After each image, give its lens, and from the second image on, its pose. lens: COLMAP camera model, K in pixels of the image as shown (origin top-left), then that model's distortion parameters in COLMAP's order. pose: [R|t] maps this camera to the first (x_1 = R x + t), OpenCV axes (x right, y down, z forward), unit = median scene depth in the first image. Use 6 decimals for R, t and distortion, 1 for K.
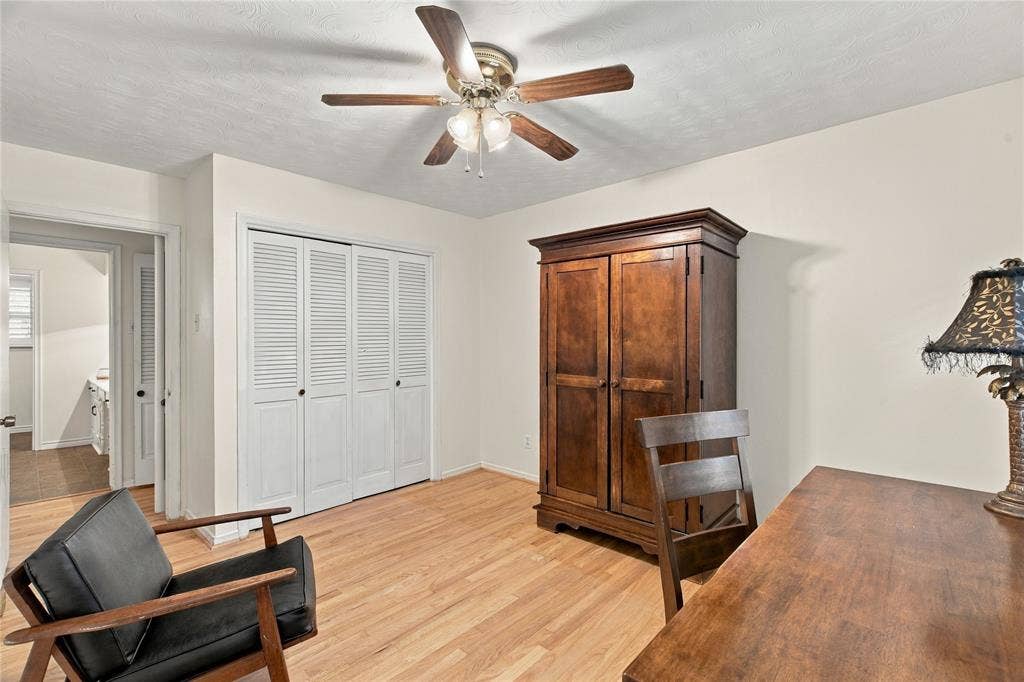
lens RADIAL K [[460.1, 0, 512.8], [0, 460.1, 336.1], [0, 0, 1]] dist [-0.000469, -0.000165]
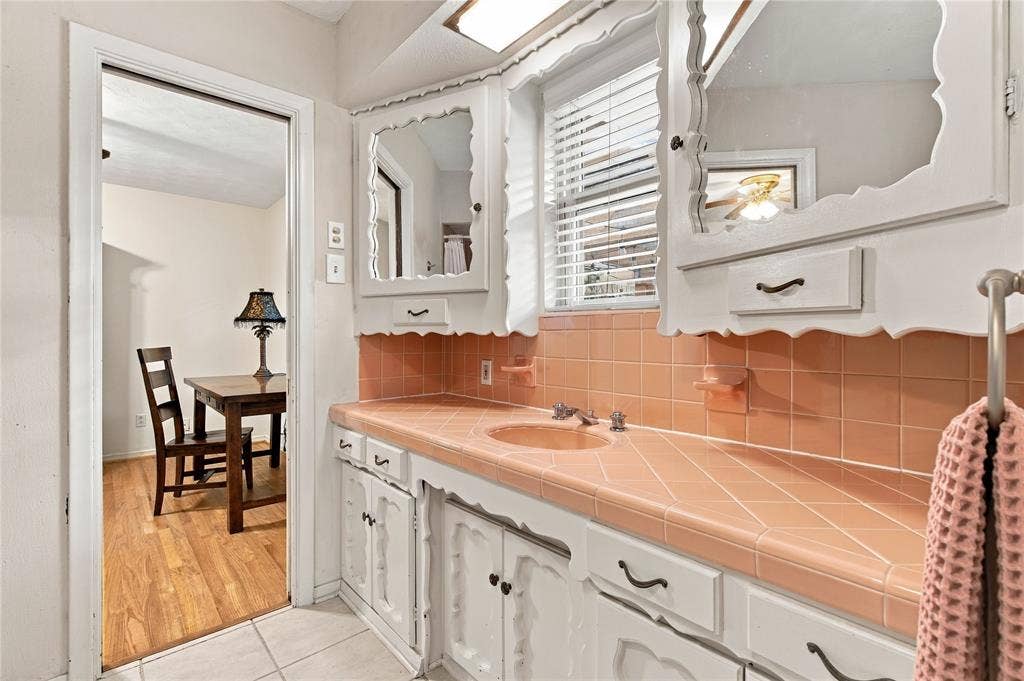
lens RADIAL K [[460.1, 0, 512.8], [0, 460.1, 335.6], [0, 0, 1]] dist [-0.000469, -0.000165]
pose [[0.108384, -0.003373, 0.994103, -0.804440], [-0.002233, 0.999991, 0.003637, 0.056501], [-0.994107, -0.002614, 0.108376, -0.442913]]
